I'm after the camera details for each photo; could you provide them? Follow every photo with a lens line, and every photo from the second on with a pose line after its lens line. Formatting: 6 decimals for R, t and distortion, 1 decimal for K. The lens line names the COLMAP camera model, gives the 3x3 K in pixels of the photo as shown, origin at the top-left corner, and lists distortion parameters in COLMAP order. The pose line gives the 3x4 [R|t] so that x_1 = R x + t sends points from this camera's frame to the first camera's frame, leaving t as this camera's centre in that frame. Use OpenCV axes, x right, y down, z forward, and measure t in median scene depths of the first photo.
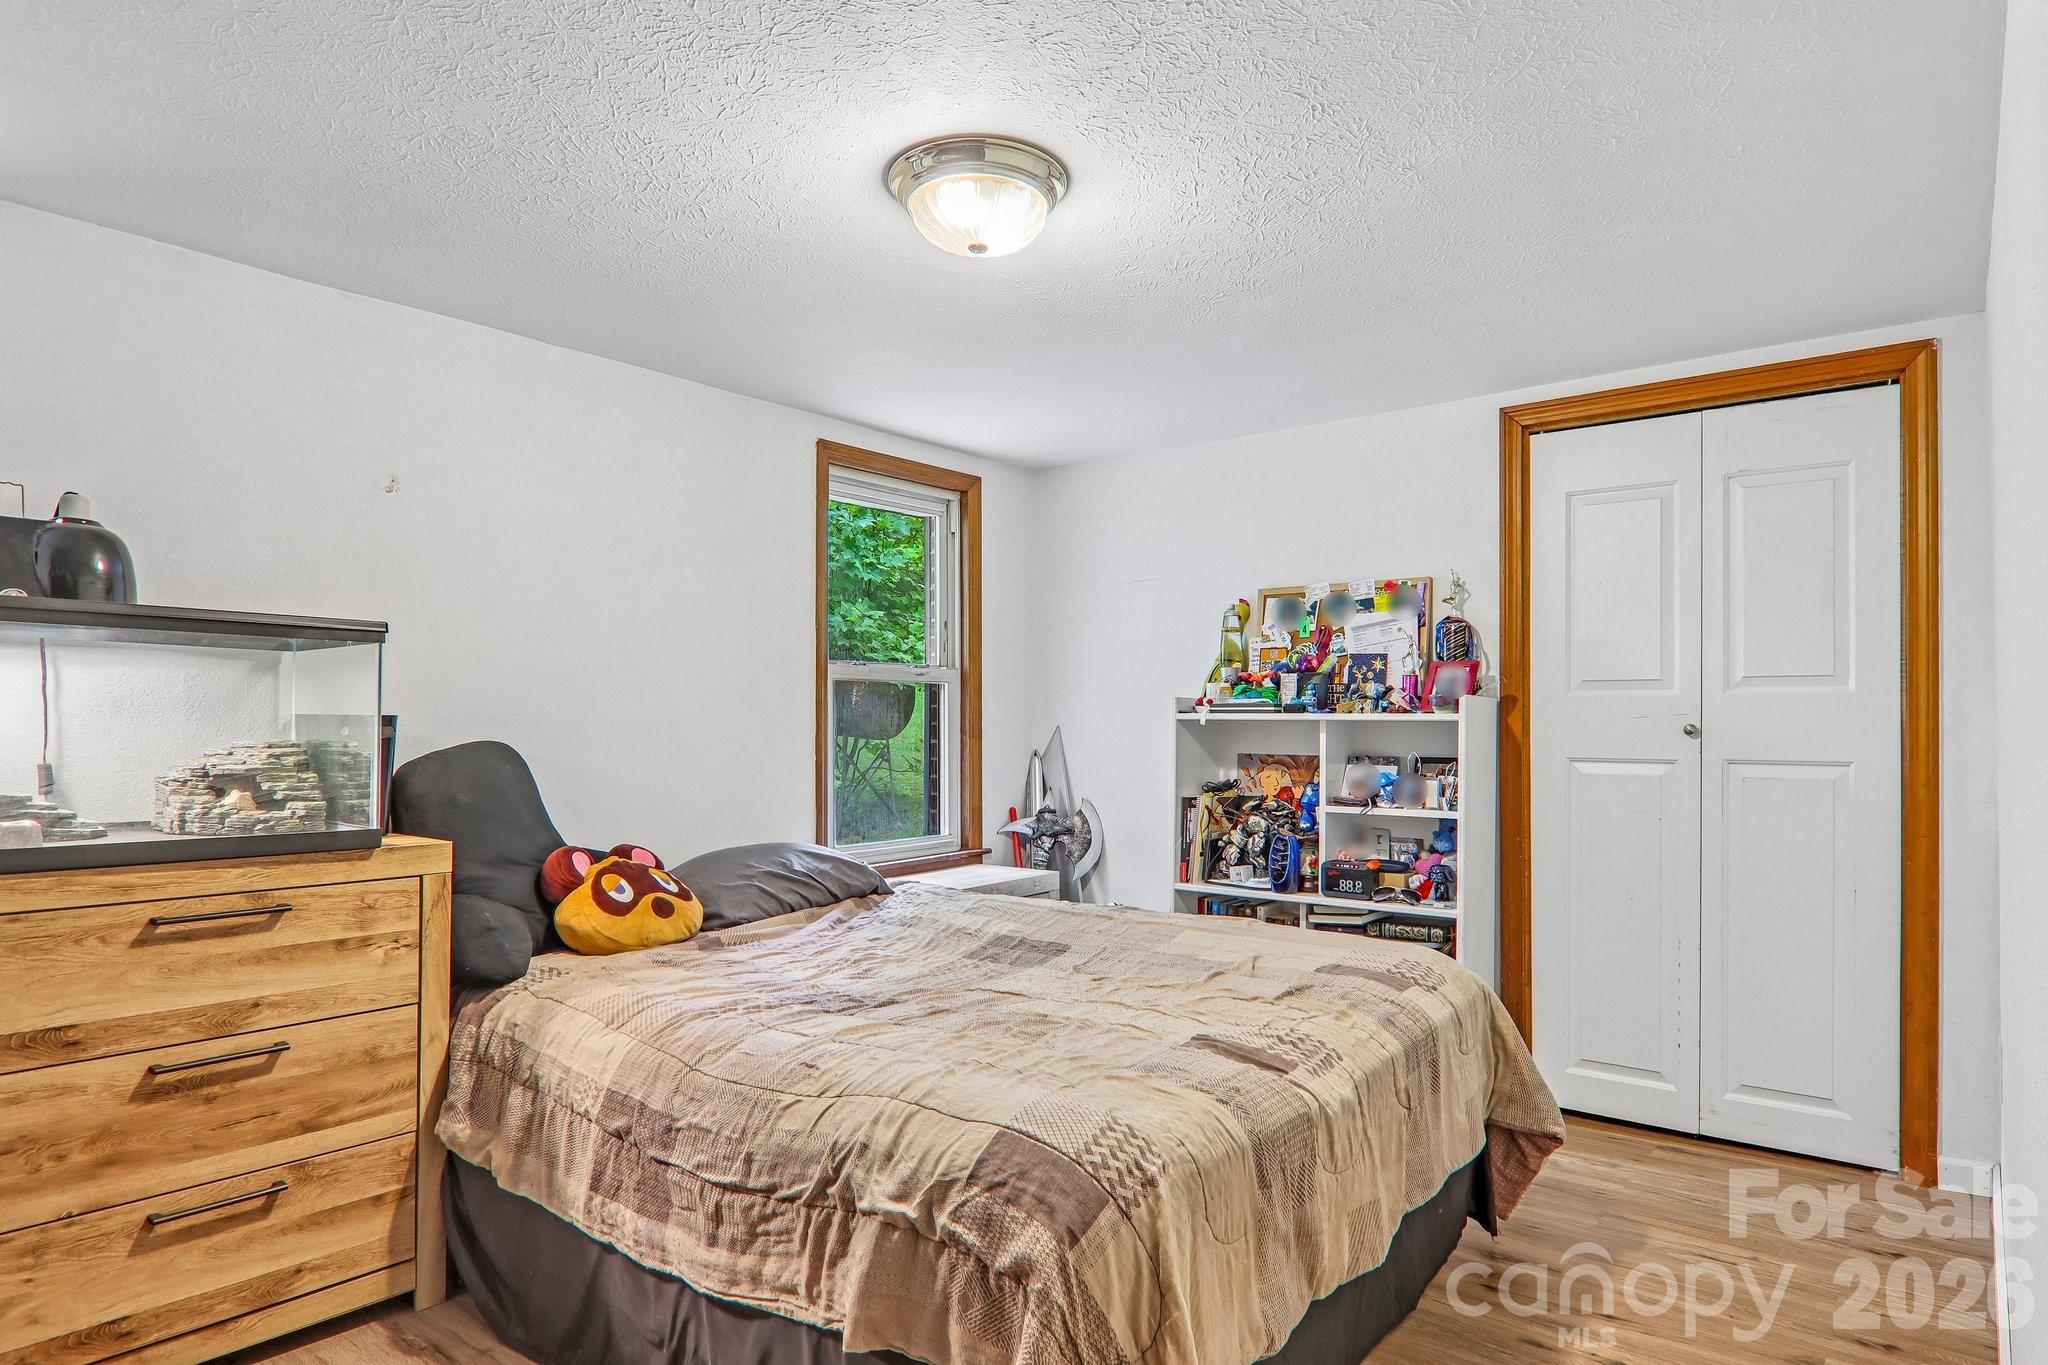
lens RADIAL K [[1184.3, 0, 1008.1], [0, 1184.3, 718.3], [0, 0, 1]] dist [-0.015815, -0.000822]
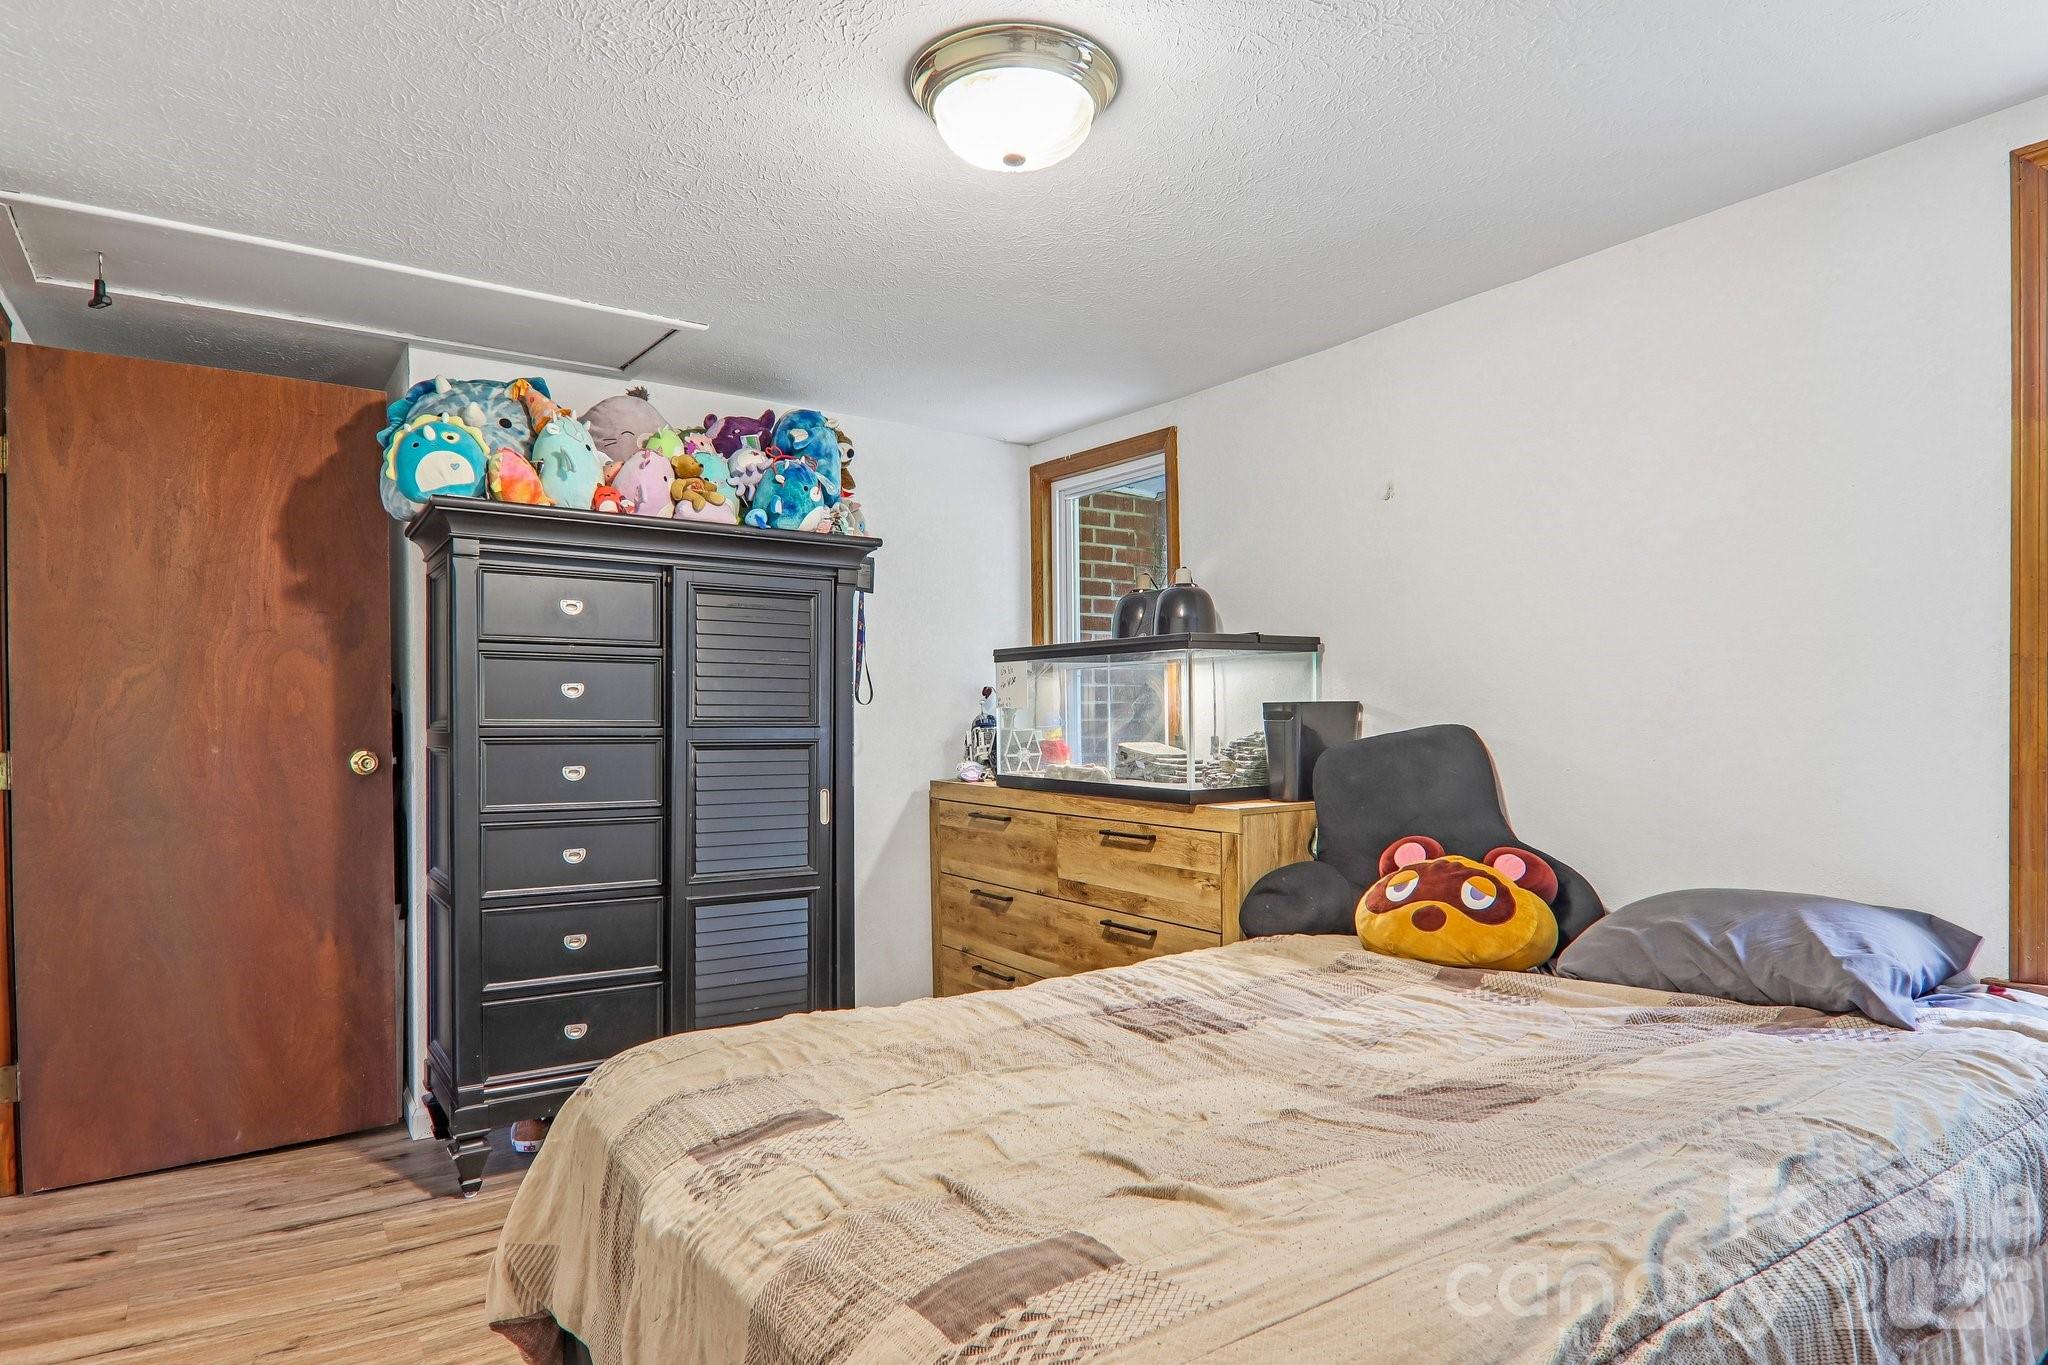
lens RADIAL K [[1157.8, 0, 1033.2], [0, 1157.8, 744.1], [0, 0, 1]] dist [0.001248, -0.020247]
pose [[-0.294524, 0.021470, -0.955403, 0.468742], [0.010939, 0.999758, 0.019094, 0.009869], [0.955581, -0.004828, -0.294687, 0.759739]]
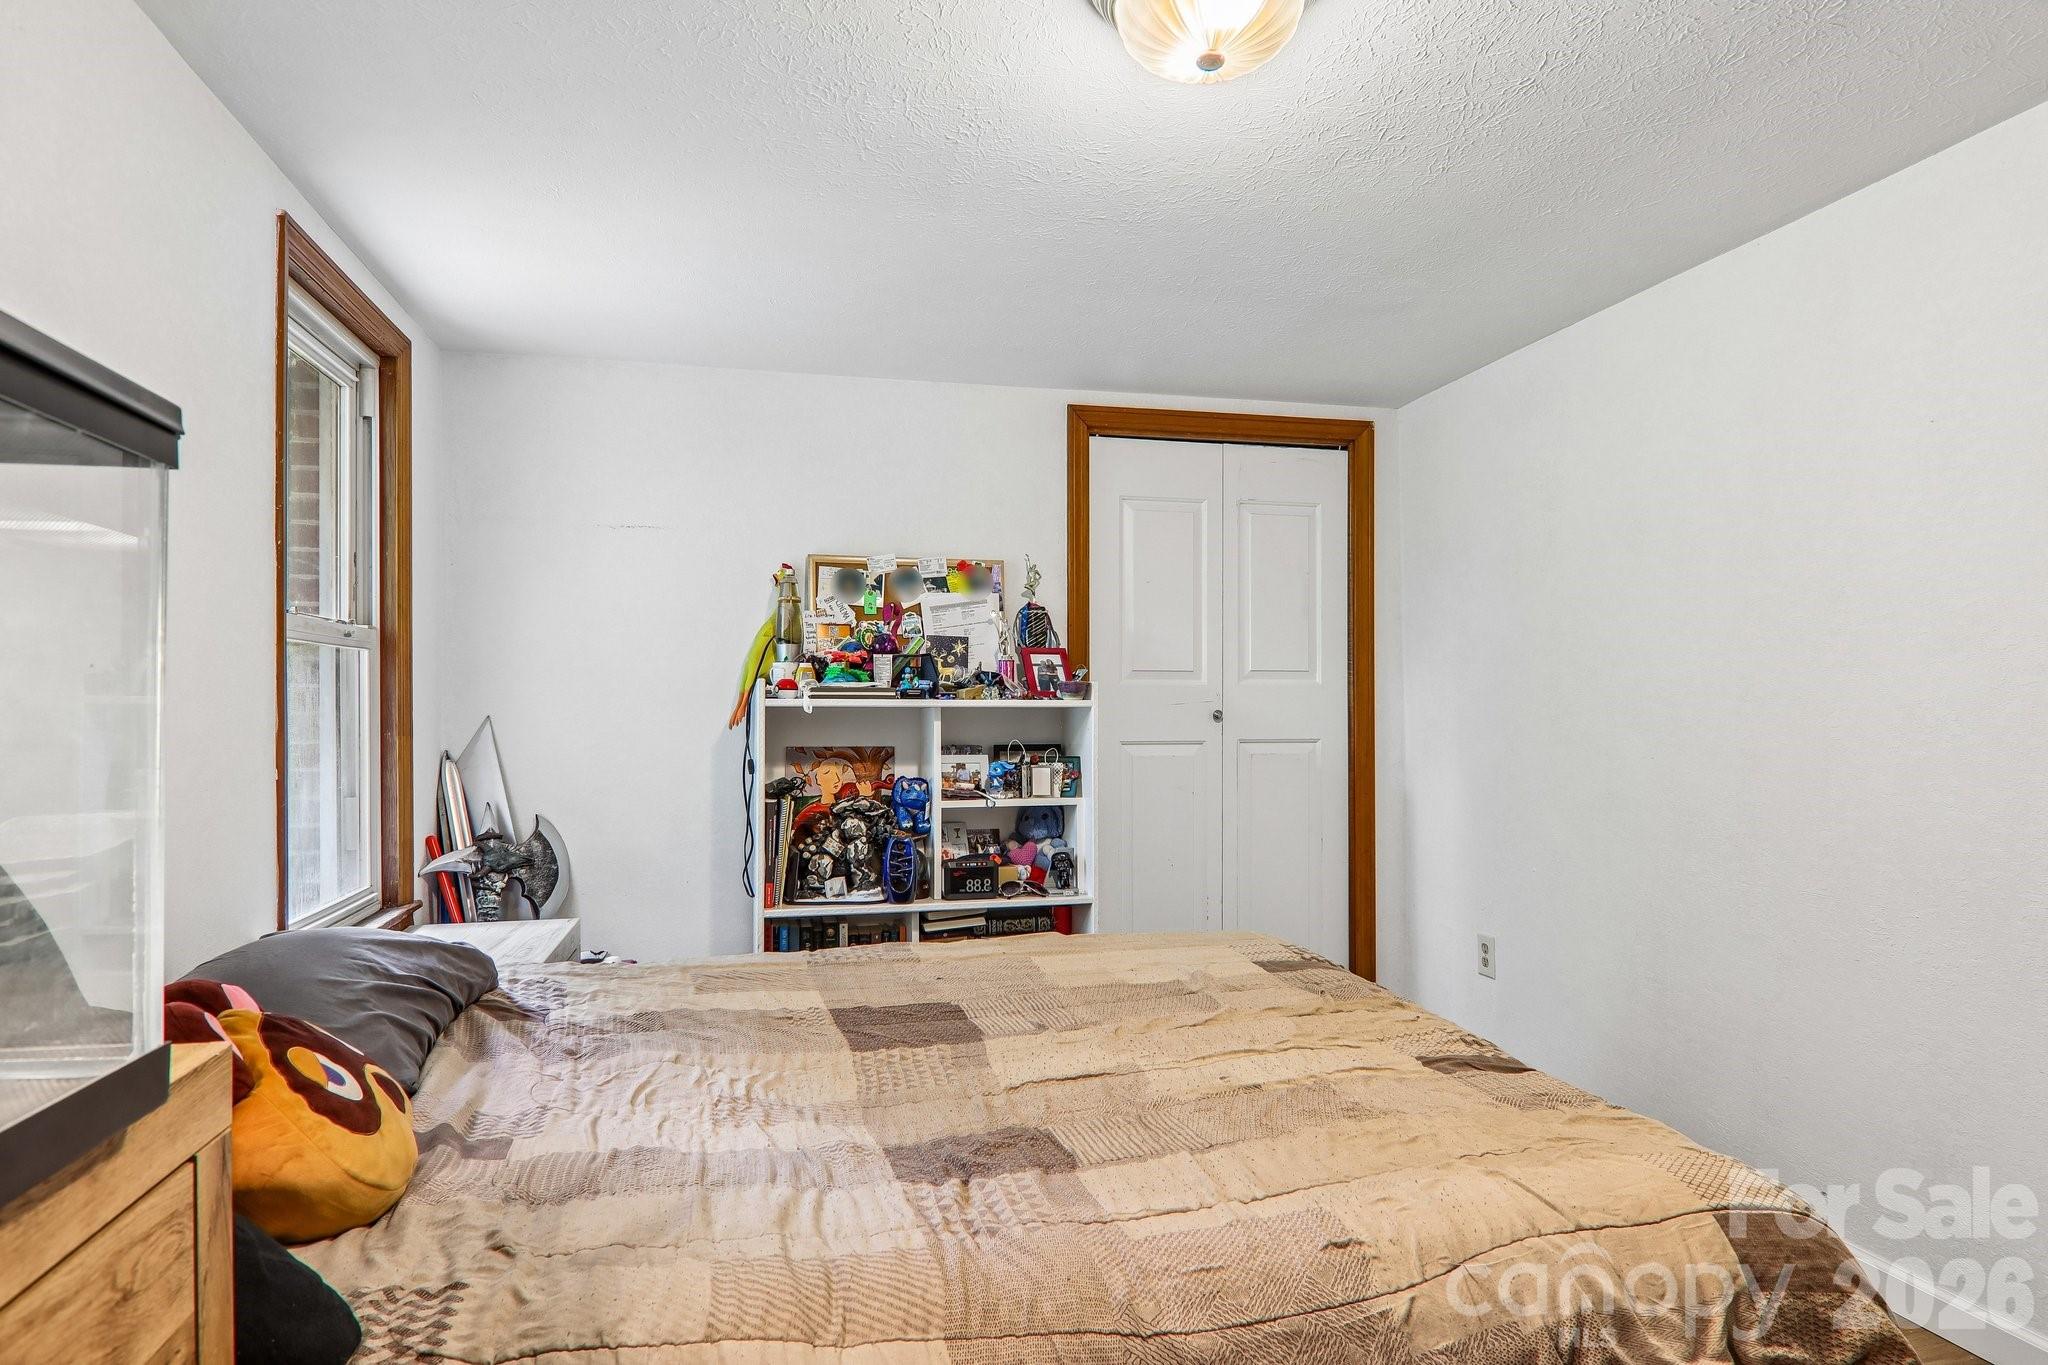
lens RADIAL K [[1182.5, 0, 1032.1], [0, 1182.5, 690.8], [0, 0, 1]] dist [0.019755, -0.022025]
pose [[0.602714, 0.010665, 0.797886, -0.416544], [0.000583, 0.999905, -0.013806, 0.001897], [-0.797957, 0.008786, 0.602650, 0.394436]]
